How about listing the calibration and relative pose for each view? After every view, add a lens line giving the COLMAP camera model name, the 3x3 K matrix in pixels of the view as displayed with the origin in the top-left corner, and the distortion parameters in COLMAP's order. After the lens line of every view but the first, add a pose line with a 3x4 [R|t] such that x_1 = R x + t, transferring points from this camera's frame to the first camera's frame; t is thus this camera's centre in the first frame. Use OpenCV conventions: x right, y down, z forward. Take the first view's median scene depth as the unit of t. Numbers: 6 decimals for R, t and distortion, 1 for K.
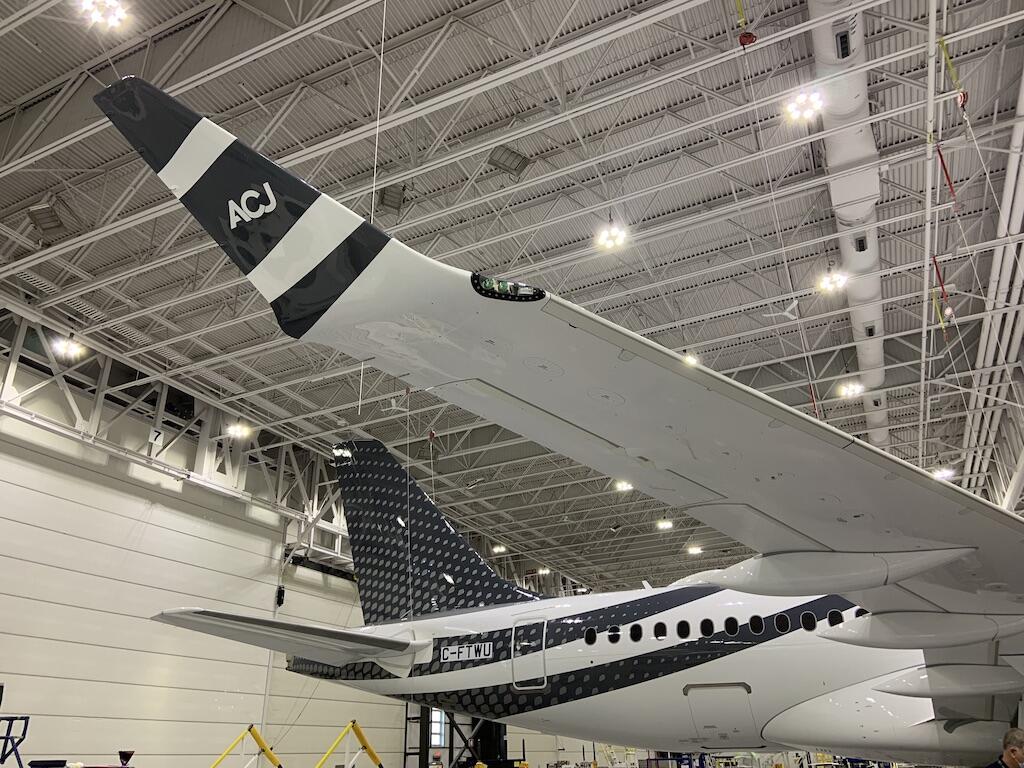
lens RADIAL K [[792.9, 0, 512.0], [0, 792.9, 384.0], [0, 0, 1]] dist [0.099921, -0.137274]
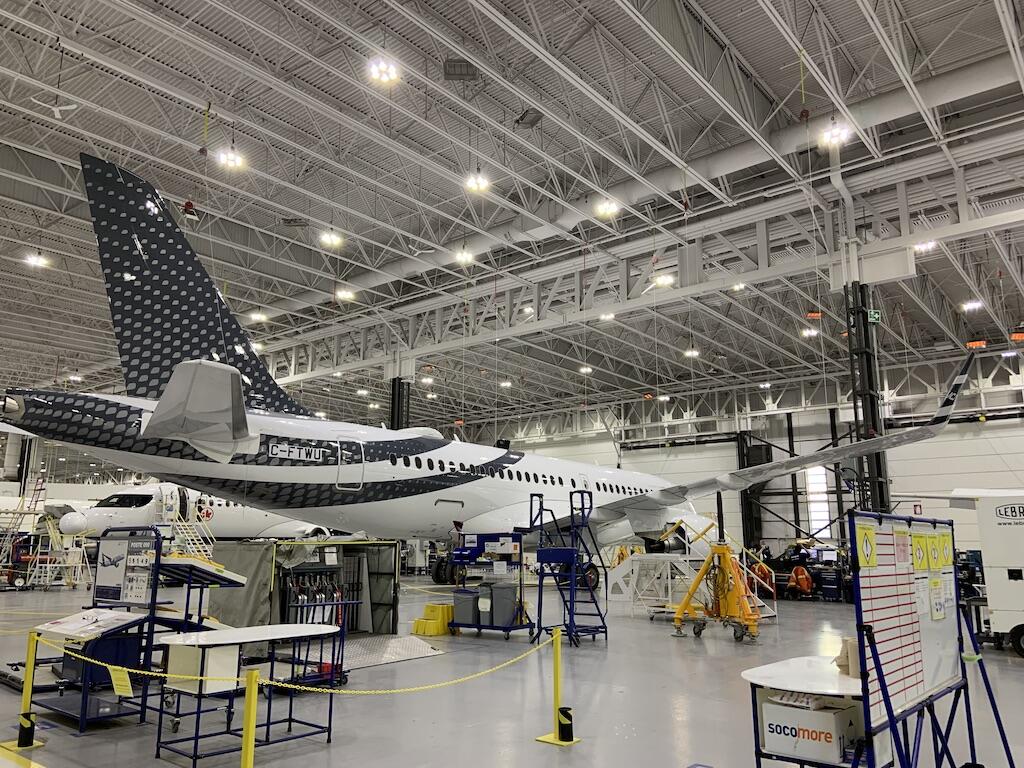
lens RADIAL K [[764.1, 0, 491.7], [0, 764.1, 386.1], [0, 0, 1]] dist [0.093729, -0.205786]
pose [[0.266187, 0.218218, 0.938896, -1.090048], [-0.426785, 0.900043, -0.088190, 0.243474], [-0.864291, -0.377231, 0.332712, 0.464767]]
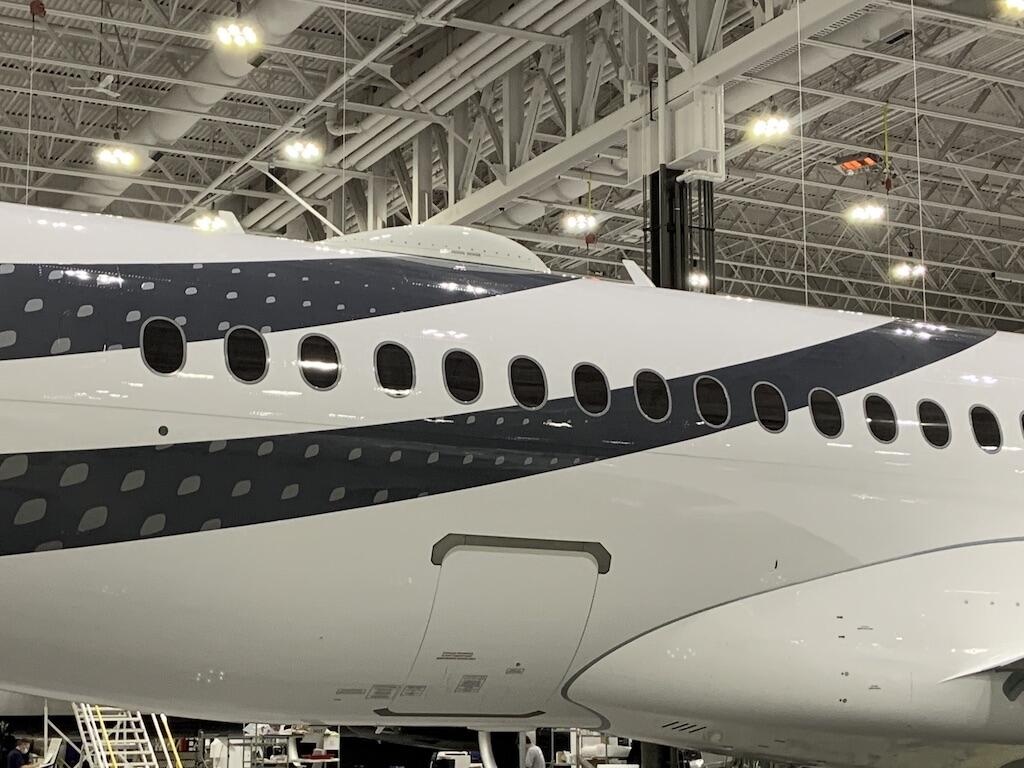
lens RADIAL K [[1860.7, 0, 512.0], [0, 1860.7, 384.0], [0, 0, 1]] dist [0.060296, 0.130290]
pose [[0.616832, 0.162093, 0.770224, -0.326730], [-0.347307, 0.934200, 0.081538, 0.228361], [-0.706326, -0.317800, 0.632540, 0.486023]]
